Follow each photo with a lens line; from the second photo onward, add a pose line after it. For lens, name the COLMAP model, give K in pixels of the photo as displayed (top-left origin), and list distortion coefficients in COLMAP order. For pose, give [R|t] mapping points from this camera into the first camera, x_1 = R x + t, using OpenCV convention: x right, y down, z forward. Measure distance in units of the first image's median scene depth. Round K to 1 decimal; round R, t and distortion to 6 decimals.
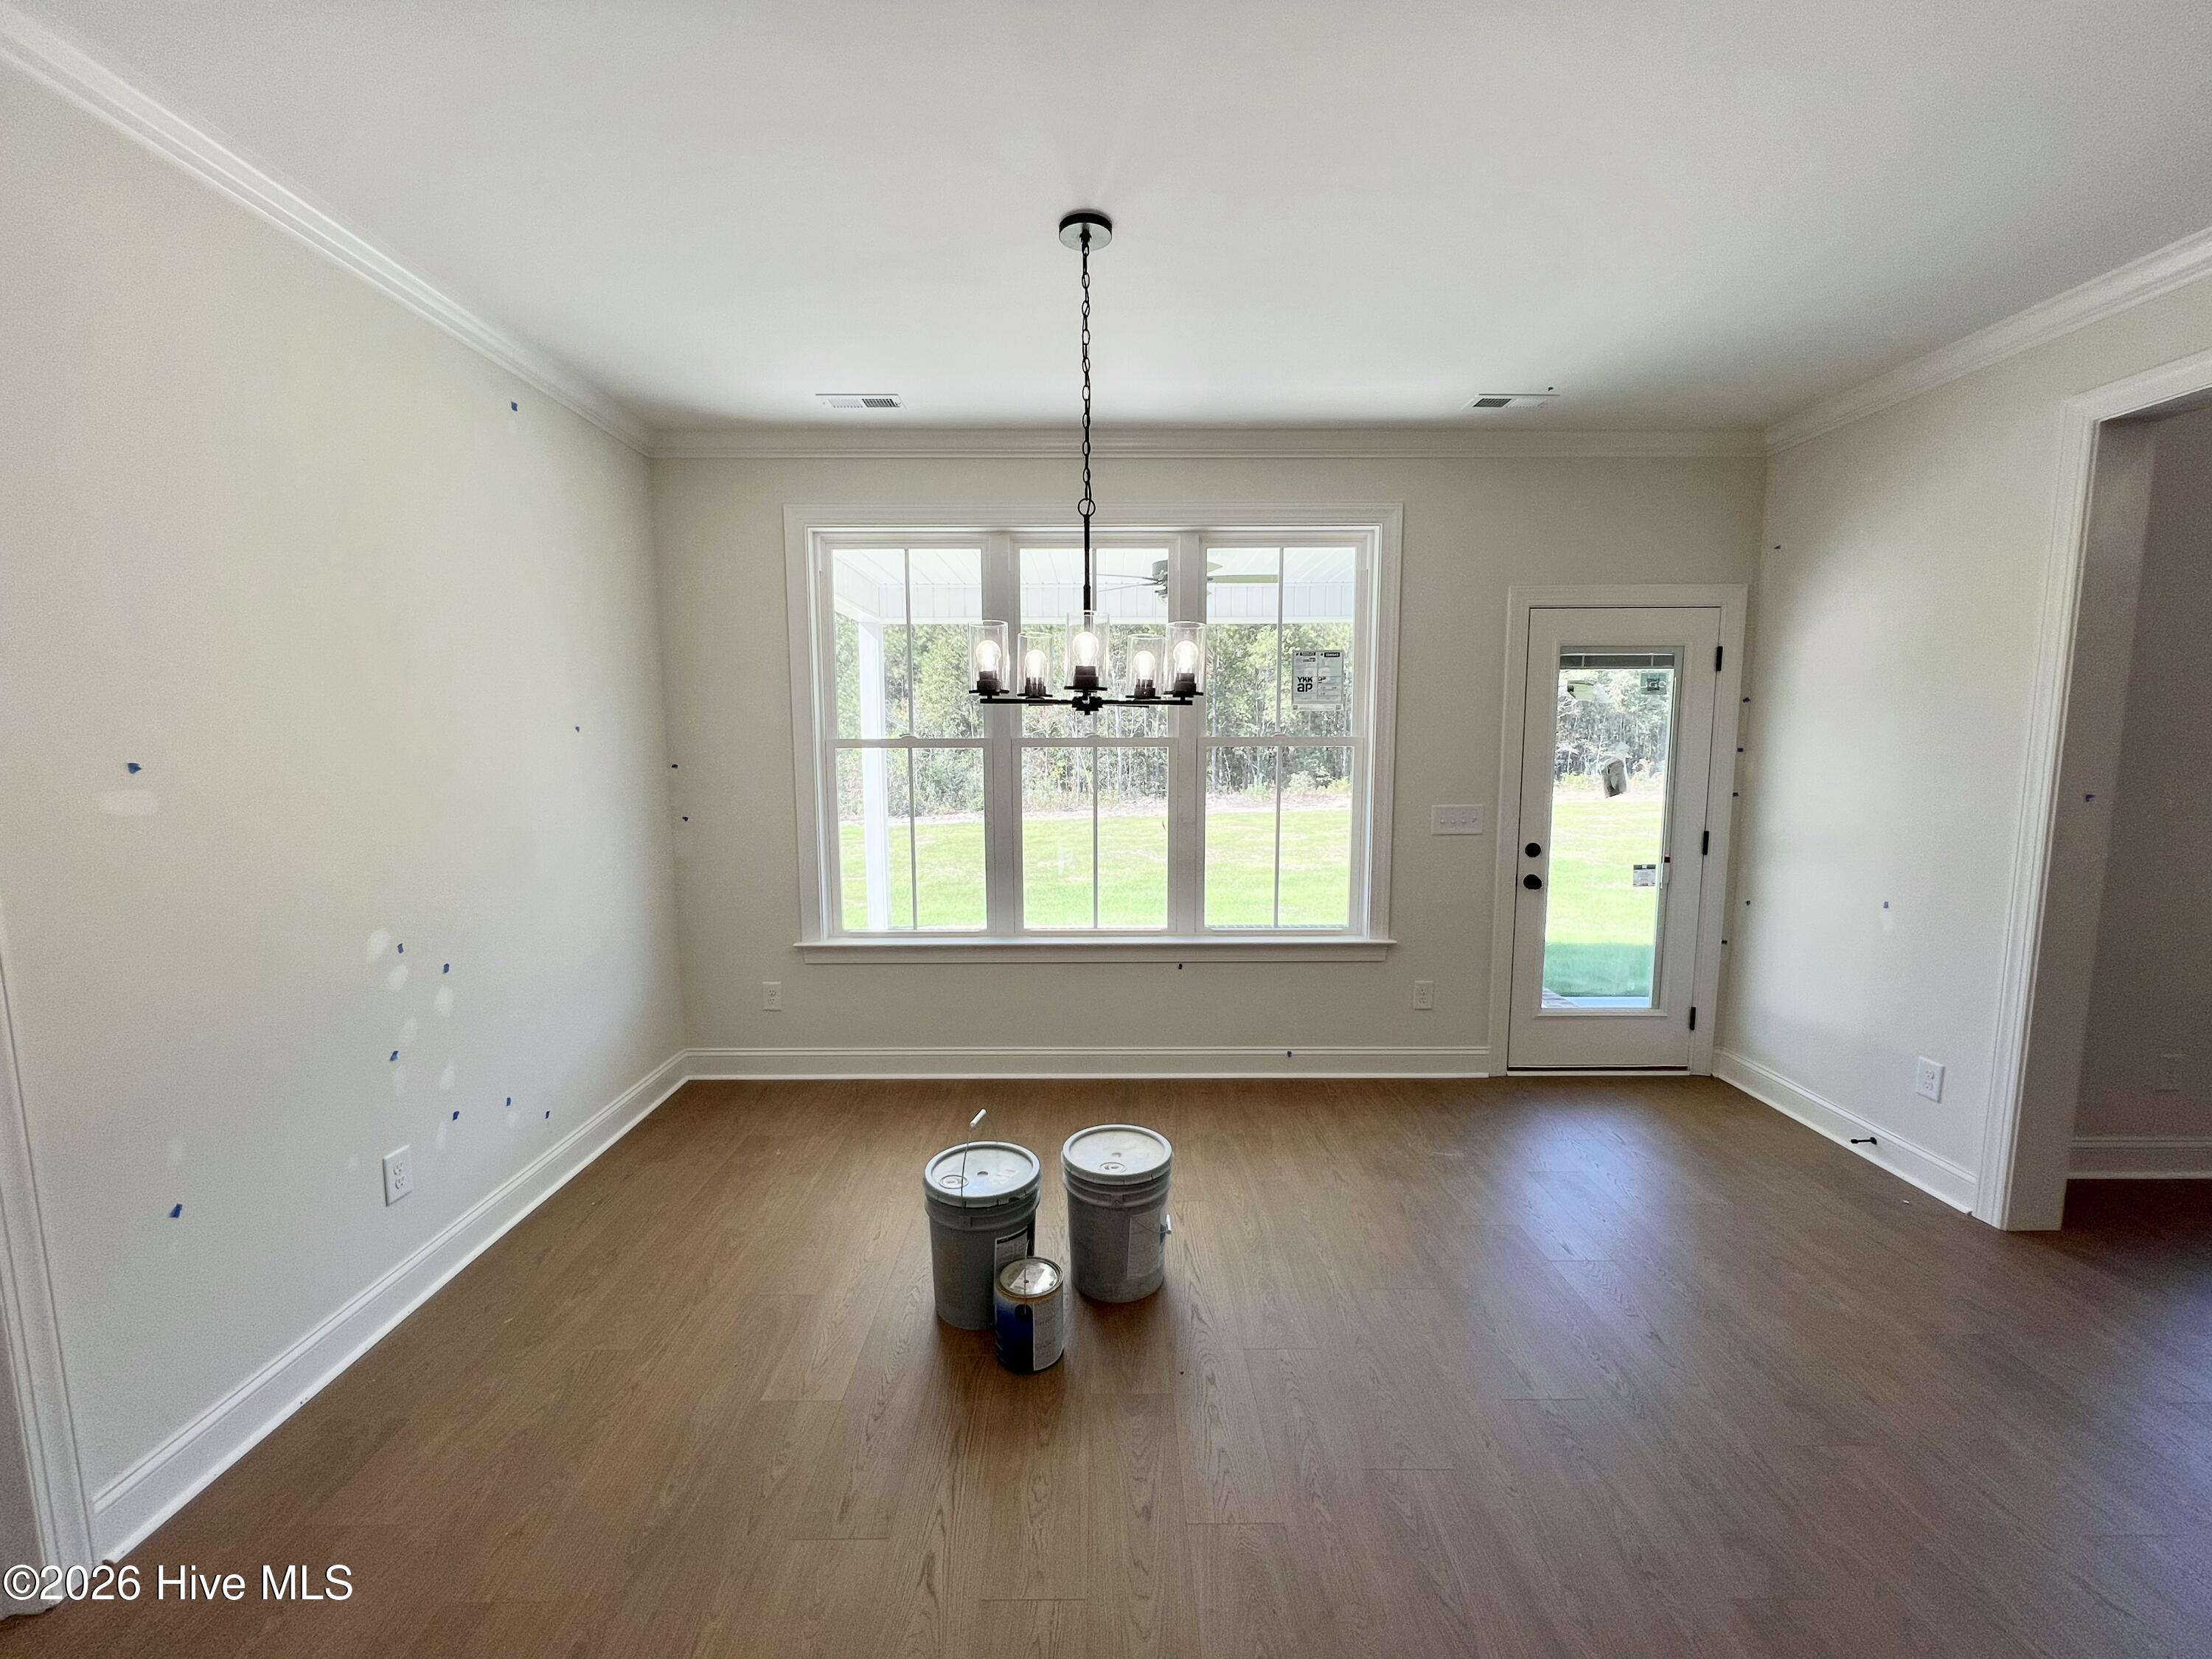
lens RADIAL K [[879.8, 0, 1111.8], [0, 879.8, 829.1], [0, 0, 1]] dist [-0.001023, -0.000105]
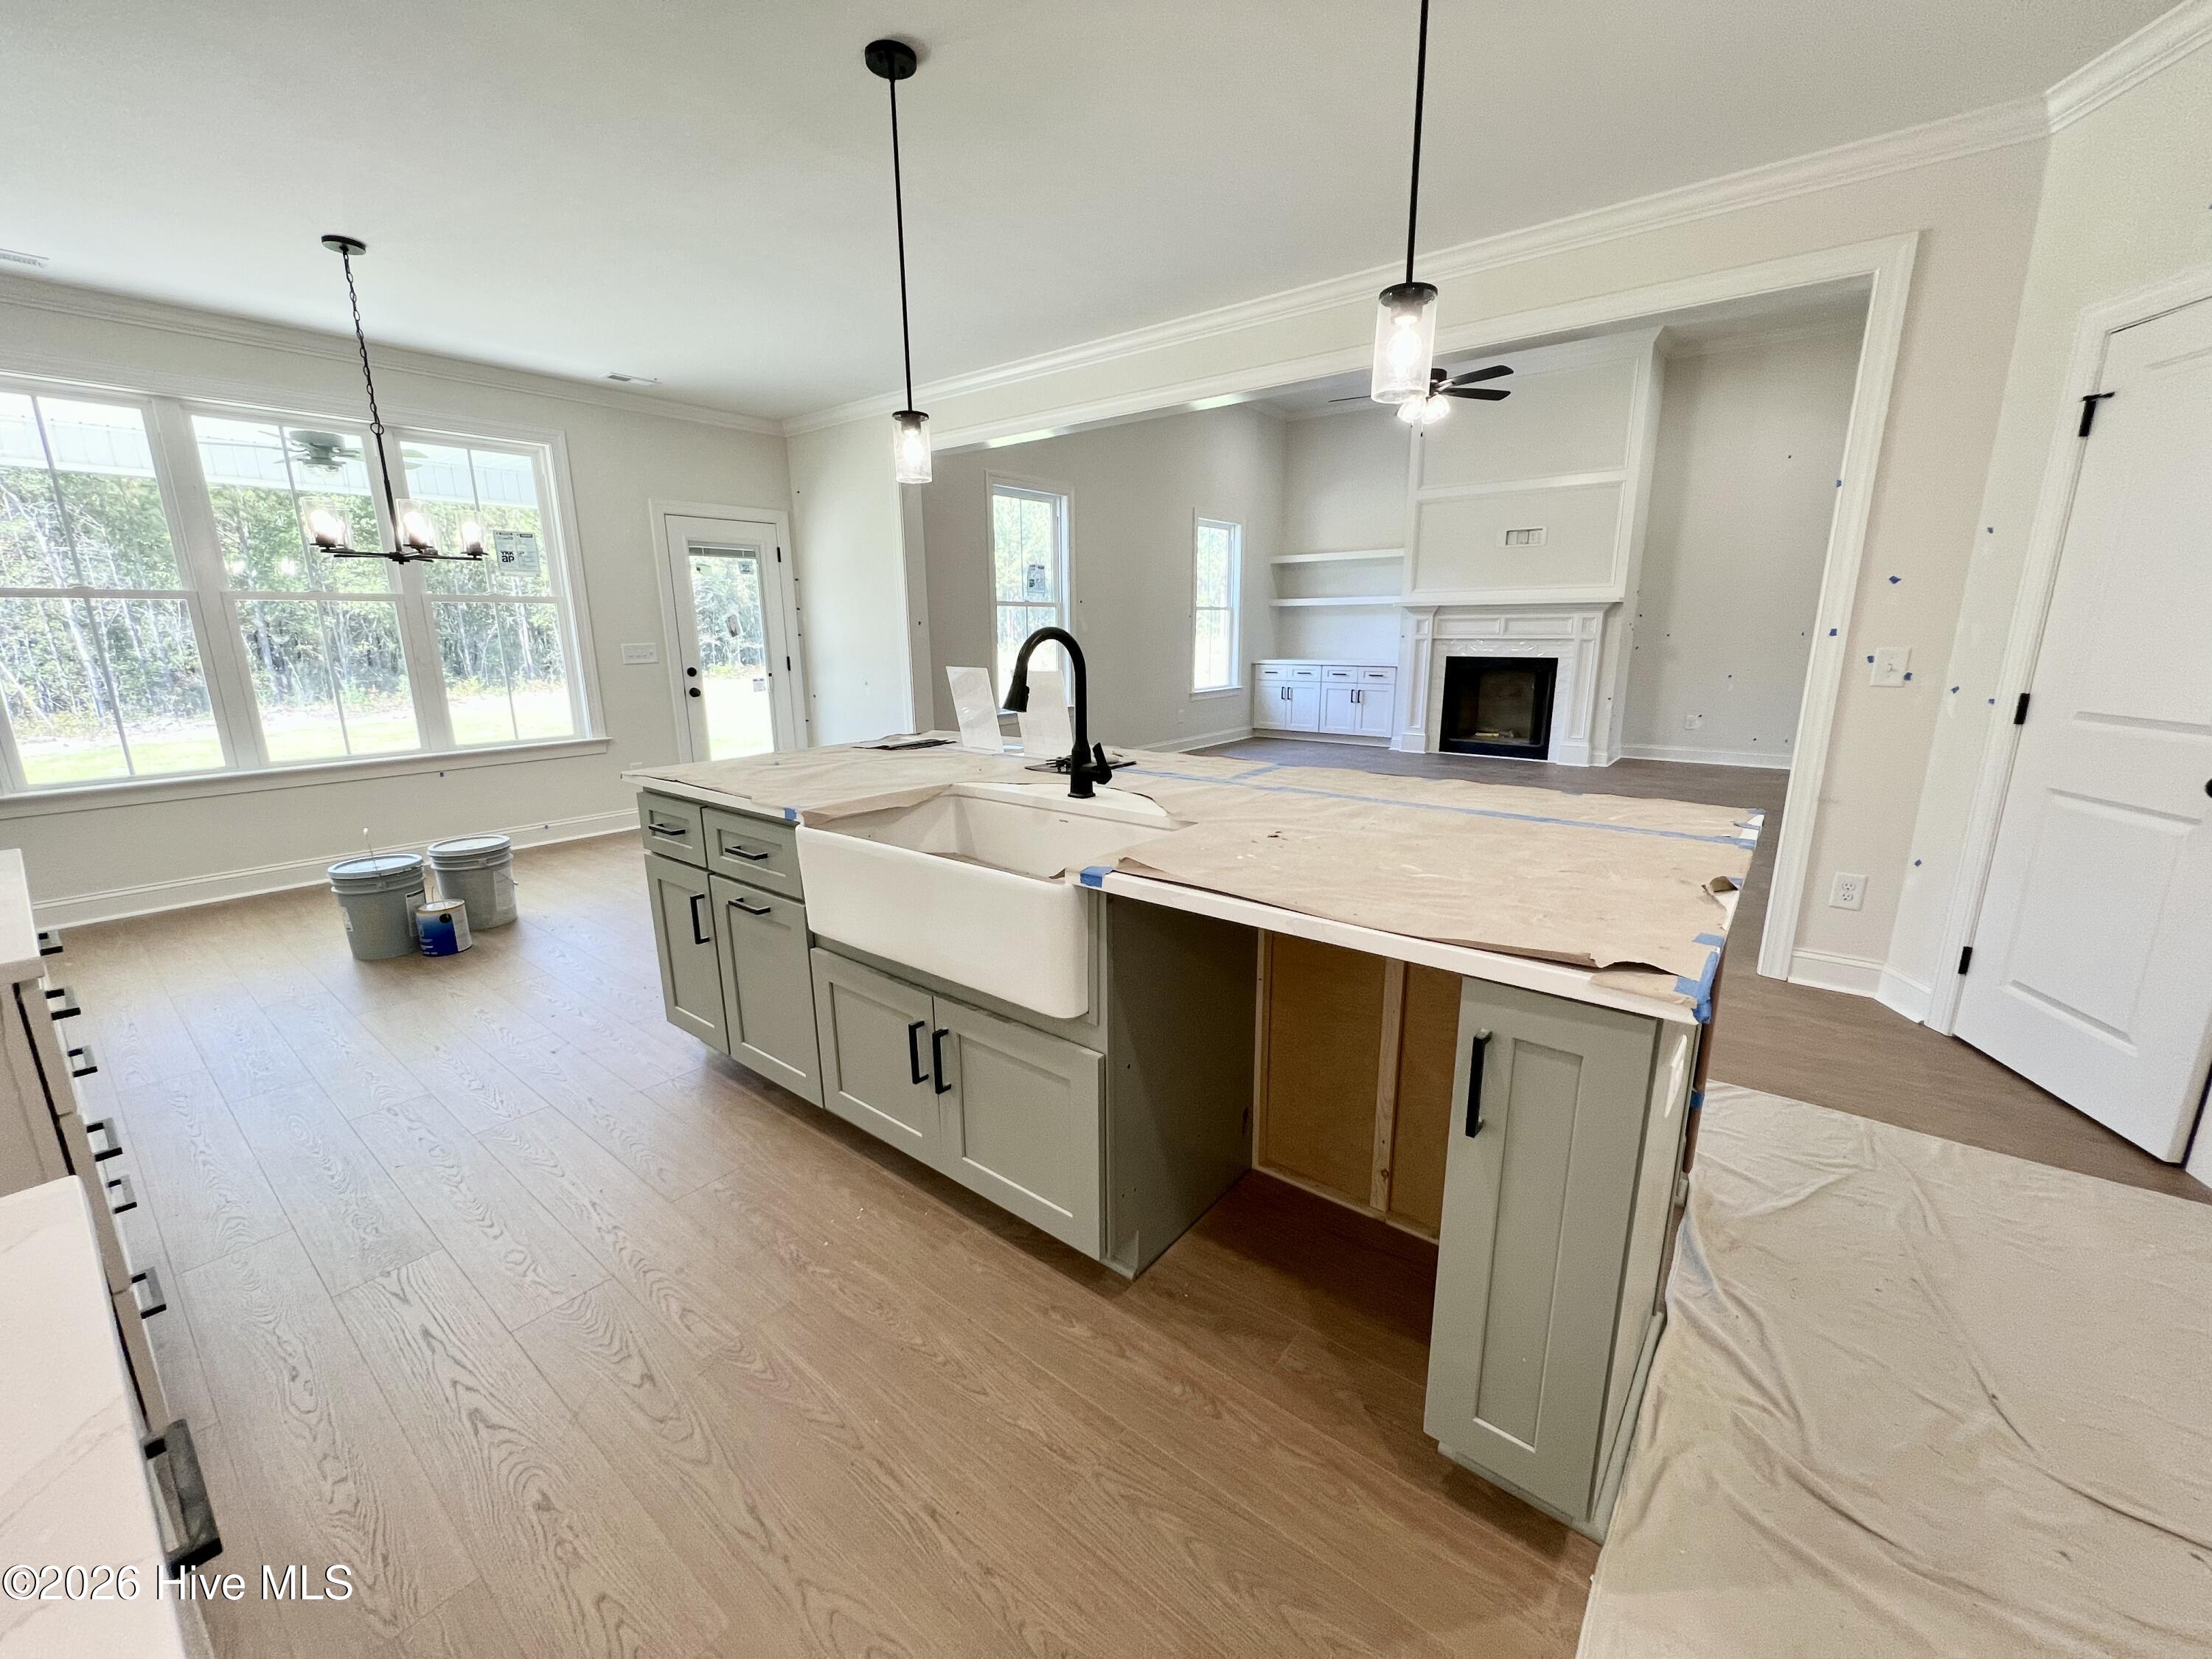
lens RADIAL K [[882.7, 0, 1107.8], [0, 882.7, 831.9], [0, 0, 1]] dist [0.003077, 0.000410]
pose [[0.628873, -0.179978, 0.756391, -0.318211], [0.092378, 0.983244, 0.157152, 0.130120], [-0.772001, -0.028955, 0.634962, -0.623285]]
